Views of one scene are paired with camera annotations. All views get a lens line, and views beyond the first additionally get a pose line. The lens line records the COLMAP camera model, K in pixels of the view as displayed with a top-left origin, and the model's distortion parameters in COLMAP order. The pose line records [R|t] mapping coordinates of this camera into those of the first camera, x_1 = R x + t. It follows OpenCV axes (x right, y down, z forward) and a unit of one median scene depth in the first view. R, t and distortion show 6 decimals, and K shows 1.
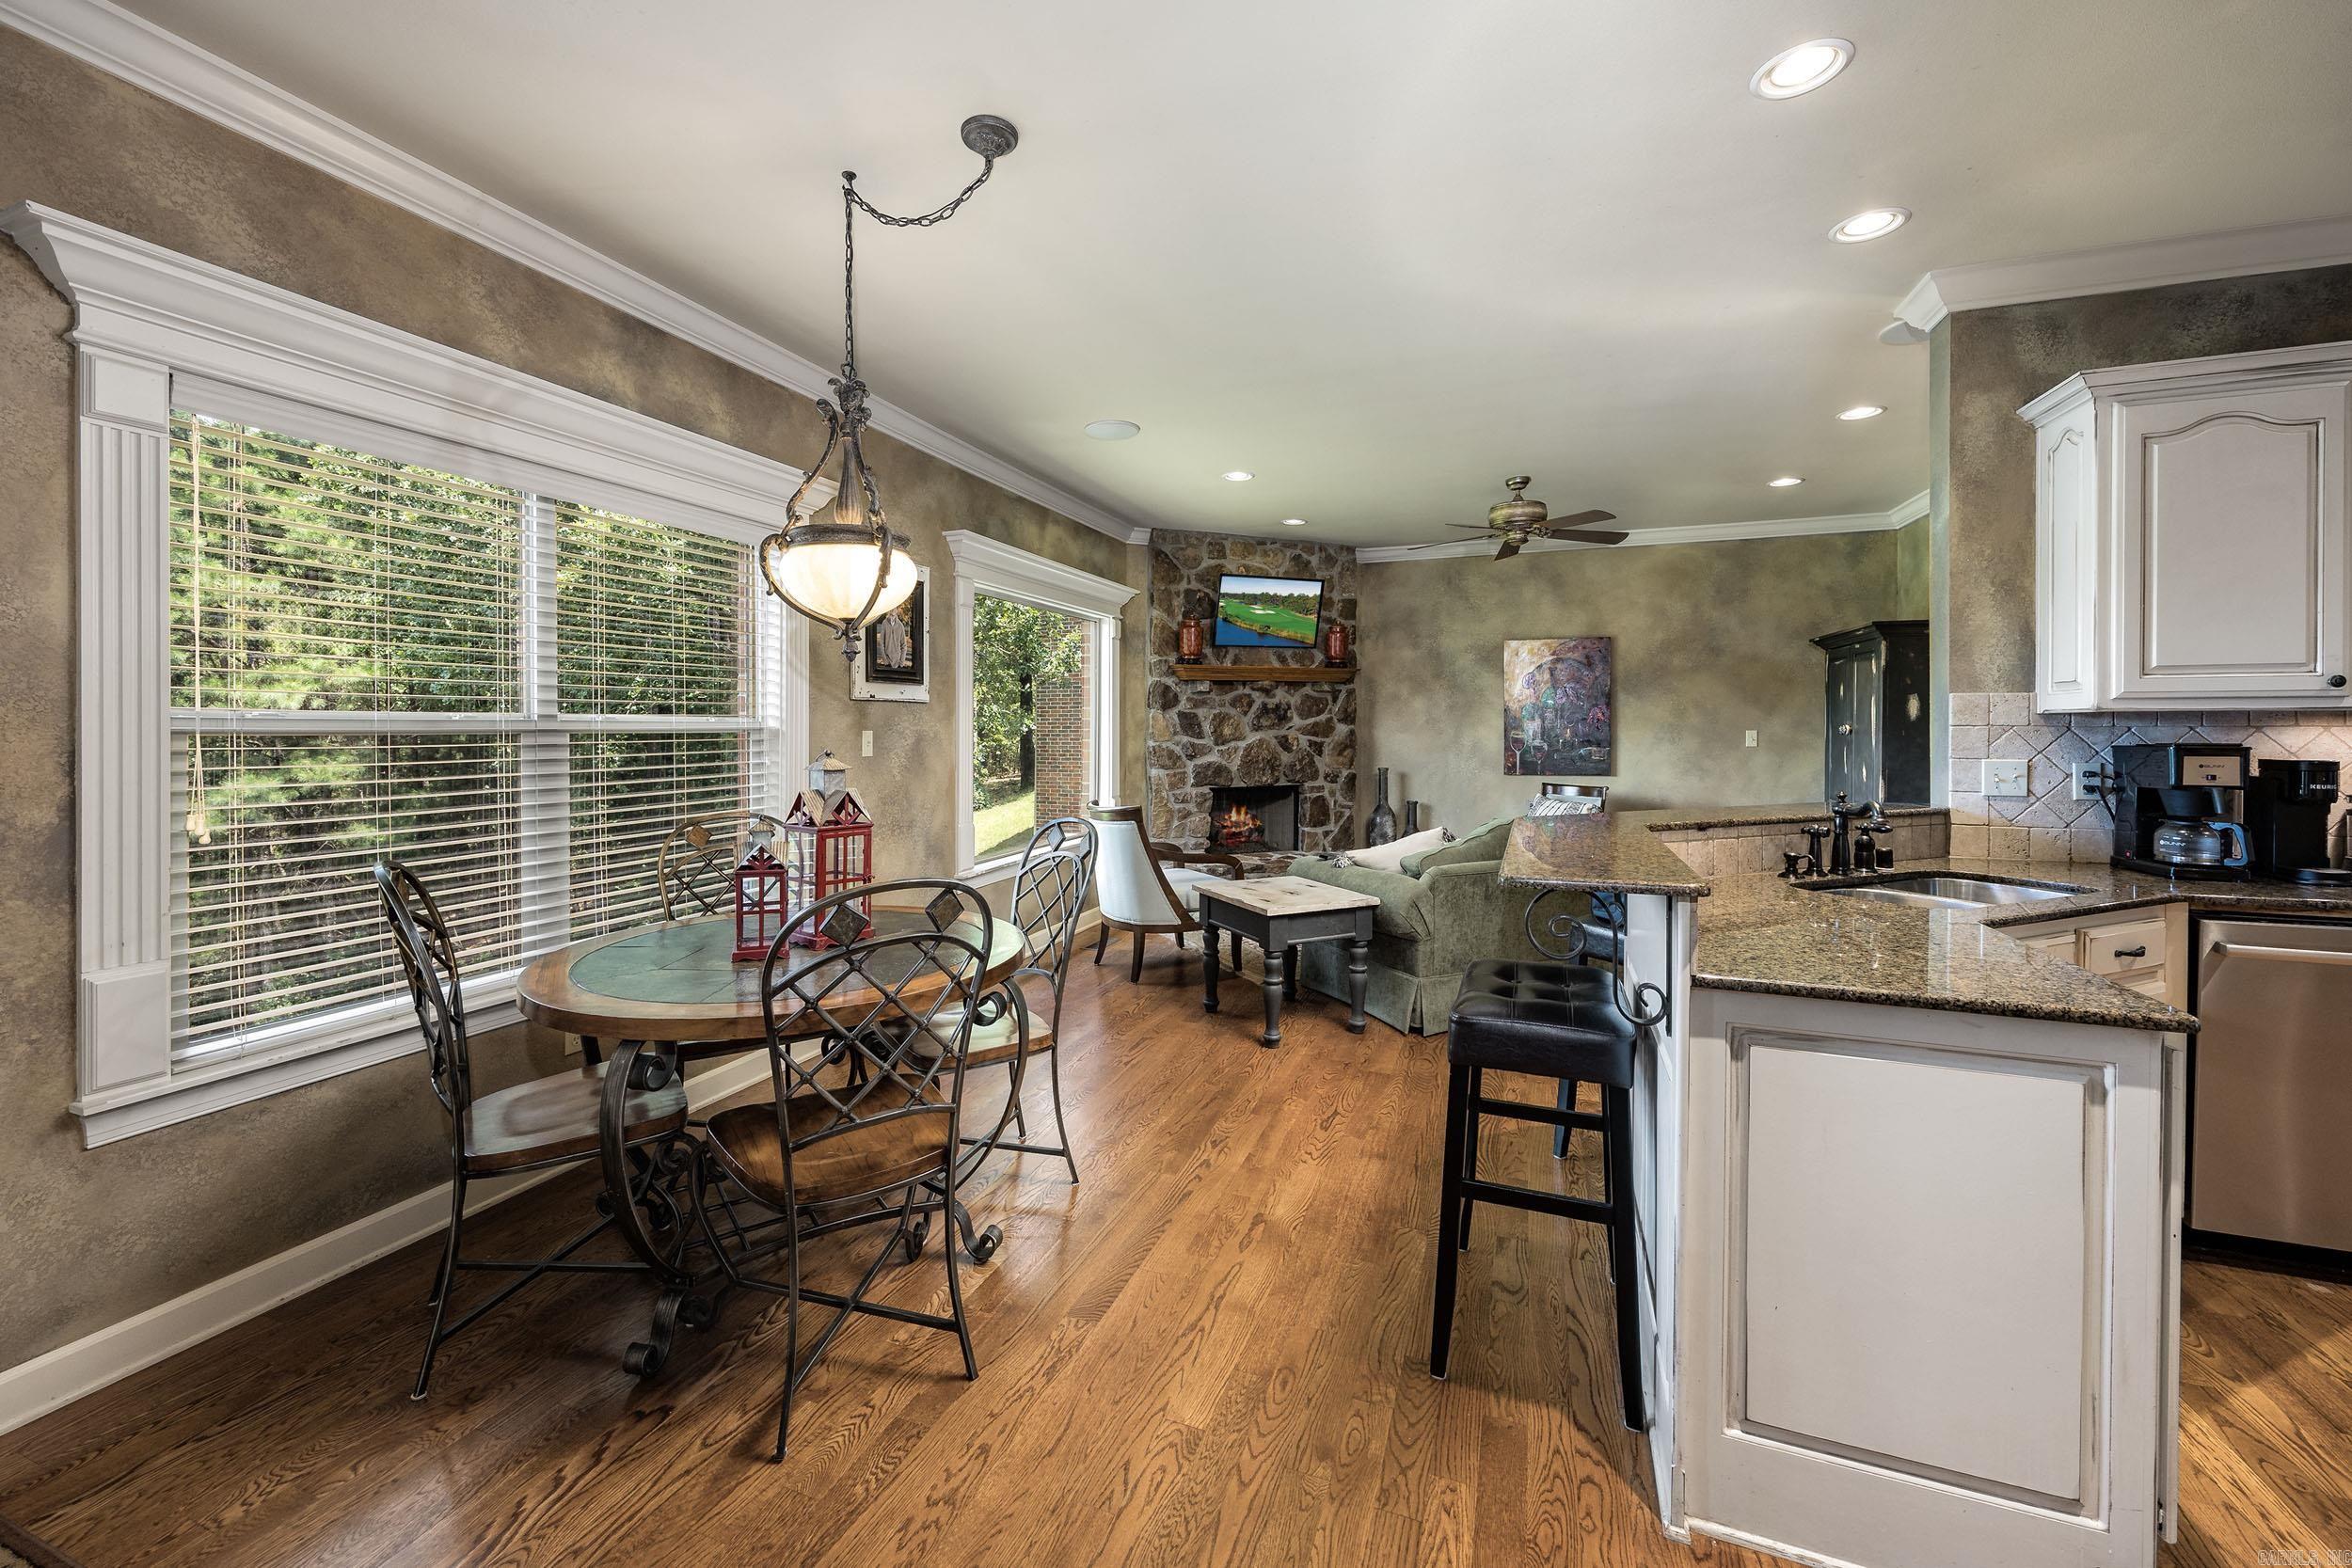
lens RADIAL K [[949.4, 0, 1193.8], [0, 949.4, 725.8], [0, 0, 1]] dist [-0.002610, -0.000435]
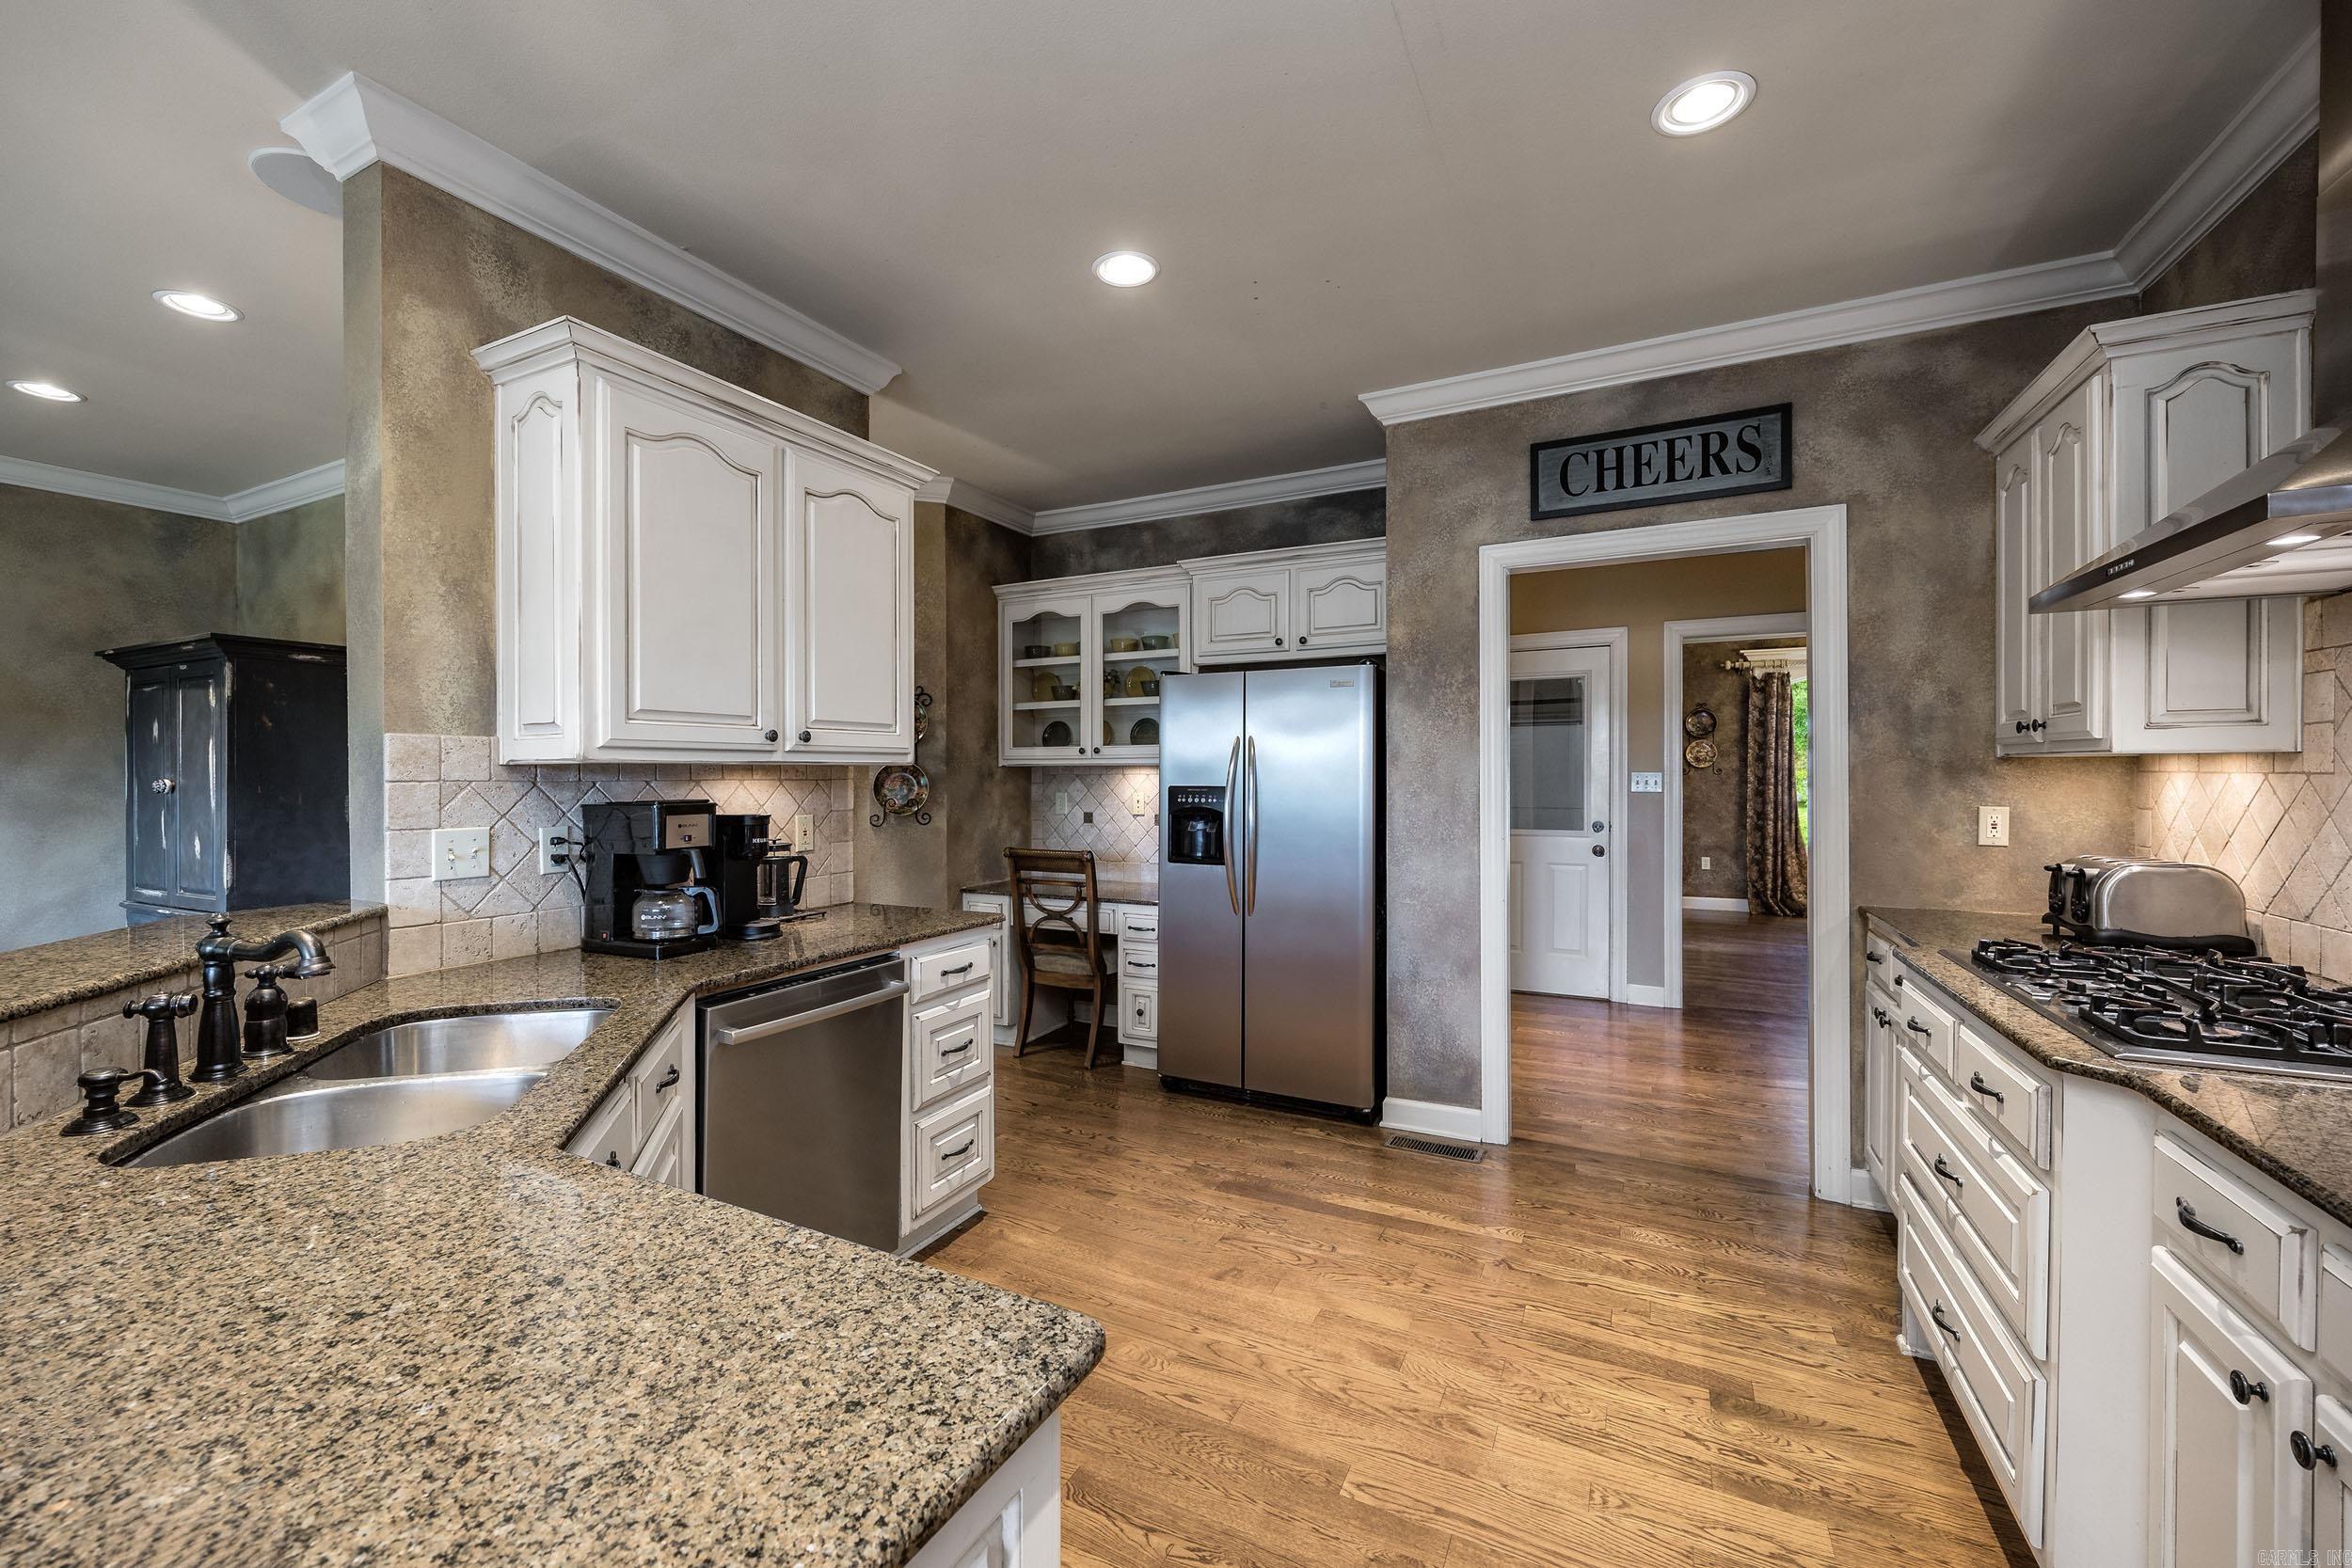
lens RADIAL K [[927.0, 0, 1134.8], [0, 927.0, 783.2], [0, 0, 1]] dist [-0.000667, -0.000107]
pose [[0.143267, -0.008401, 0.989648, 0.102681], [0.003332, 0.999962, 0.008006, -0.001112], [-0.989678, 0.002151, 0.143289, 0.173193]]
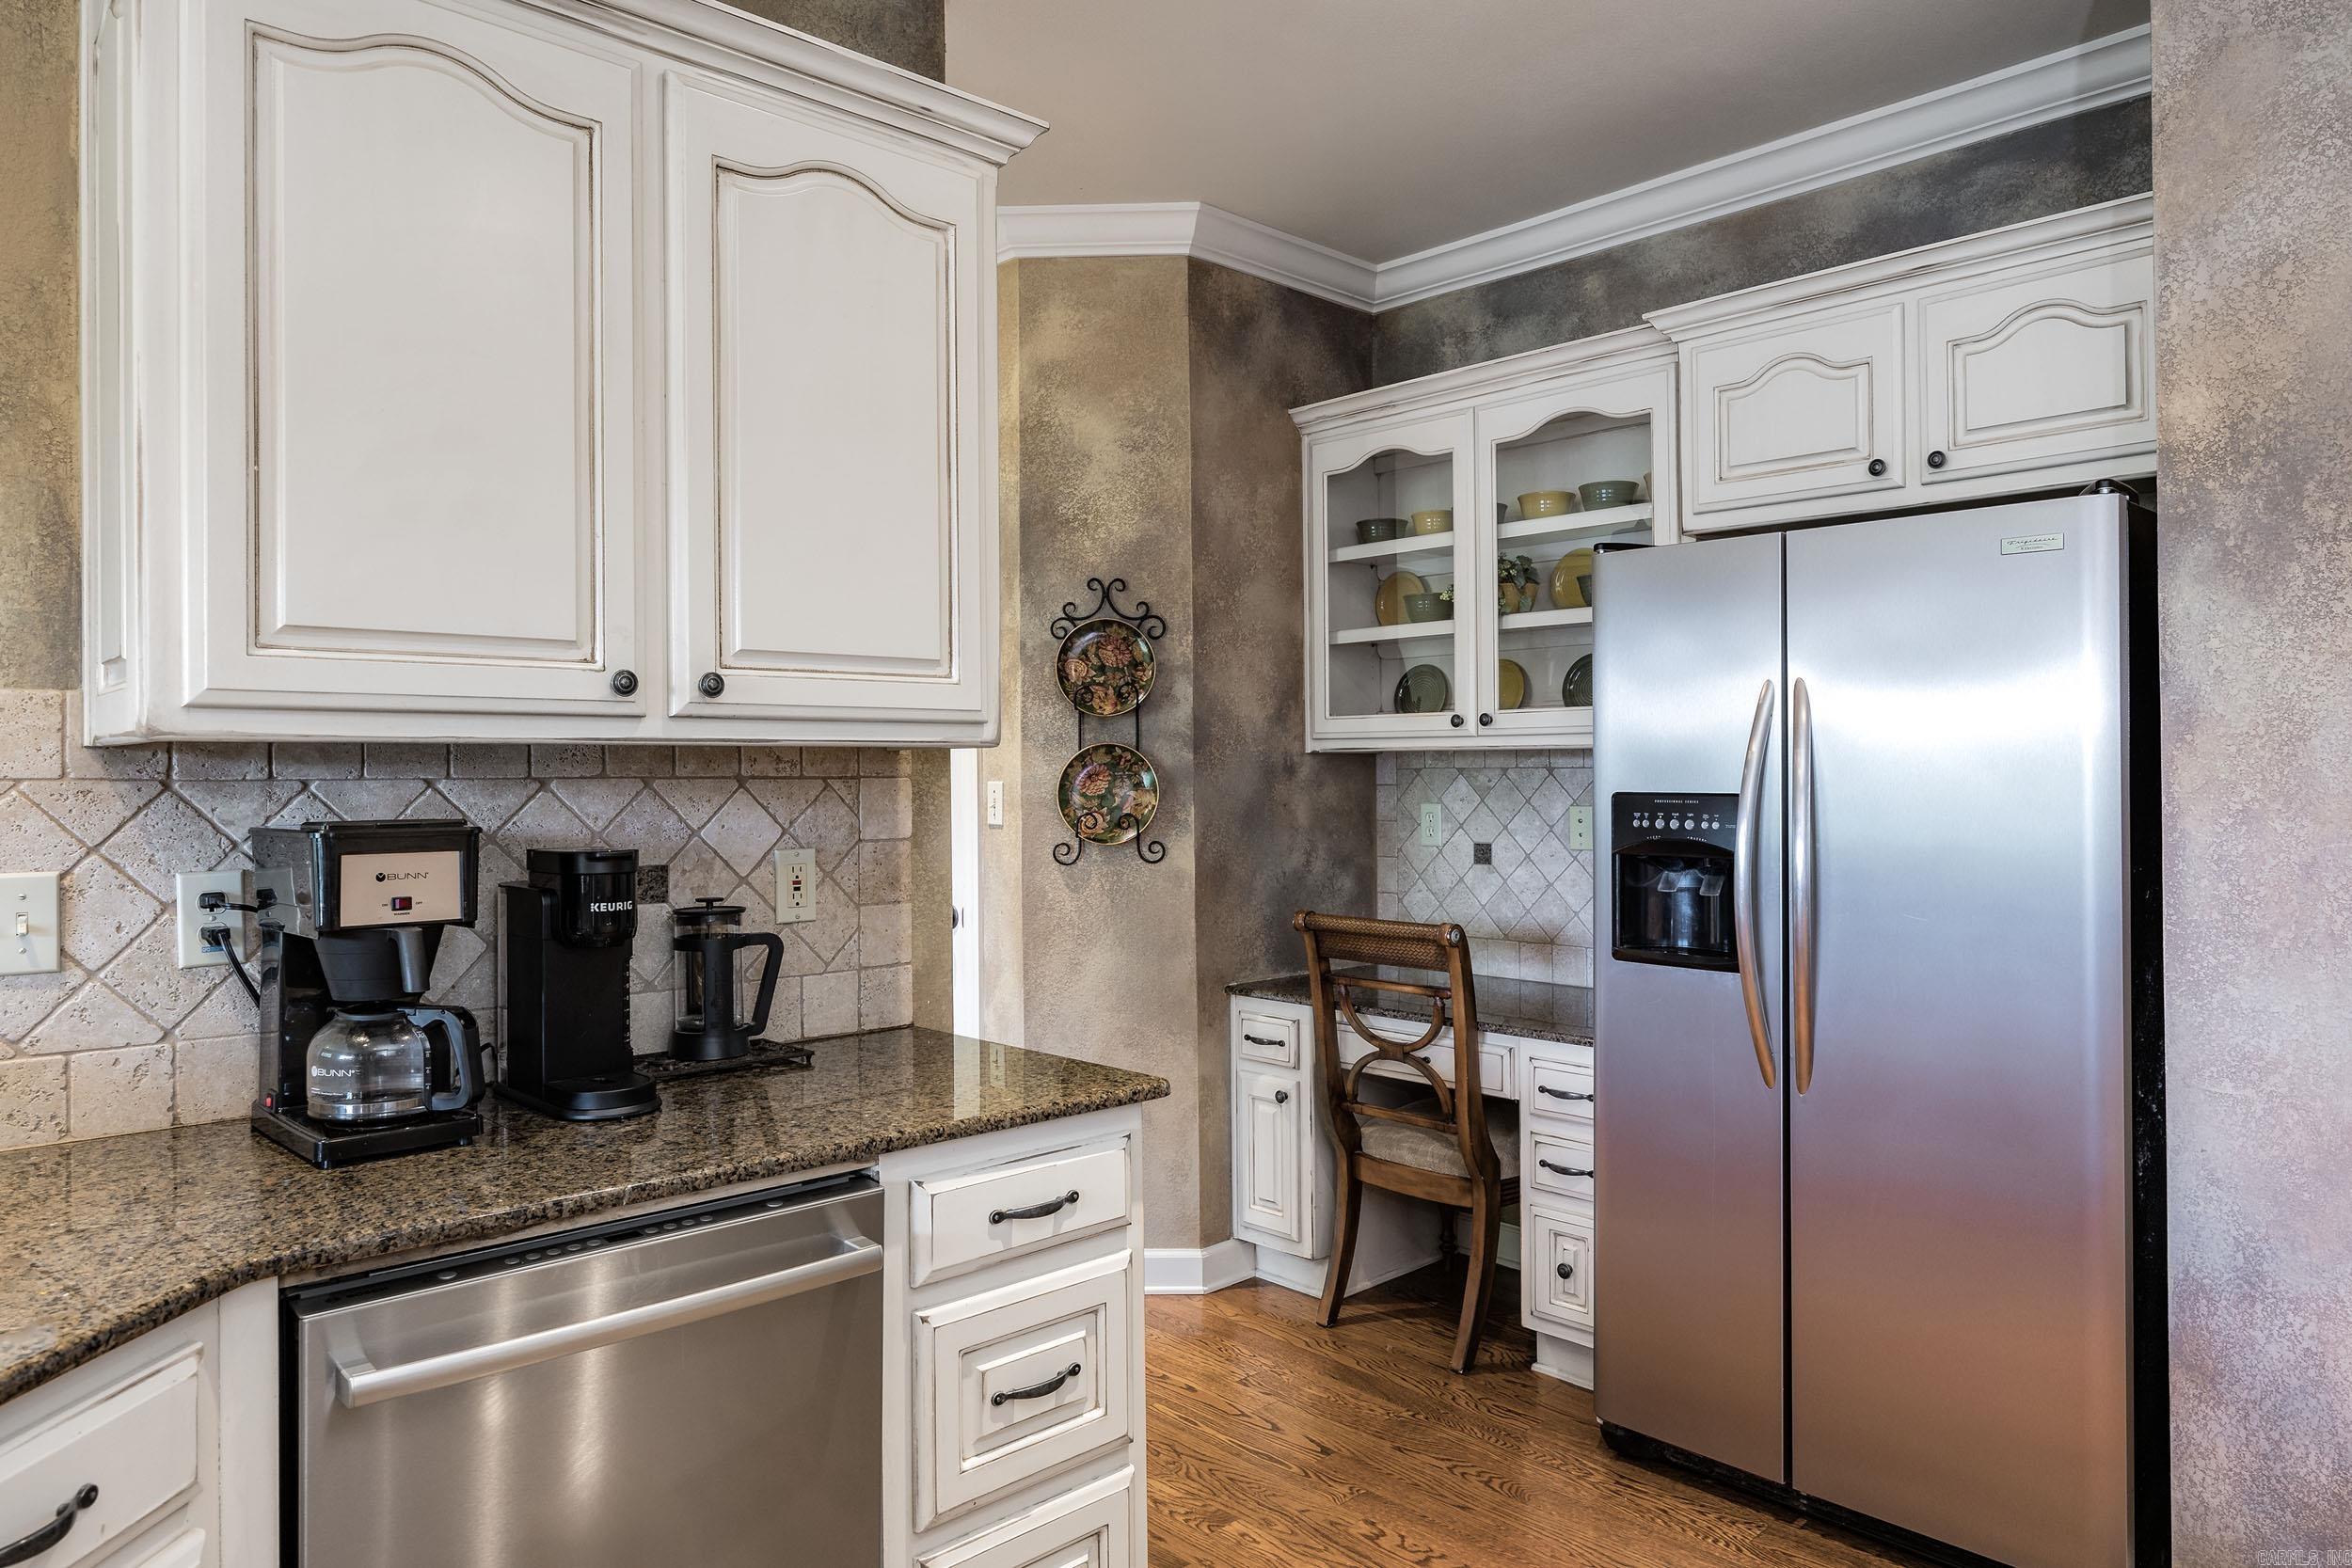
lens RADIAL K [[1485.9, 0, 1172.6], [0, 1485.9, 753.9], [0, 0, 1]] dist [-0.003570, -0.000331]
pose [[0.452924, 0.010322, 0.891490, 0.246271], [0.003712, 0.999902, -0.013463, -0.000254], [-0.891542, 0.009407, 0.452841, 0.154230]]
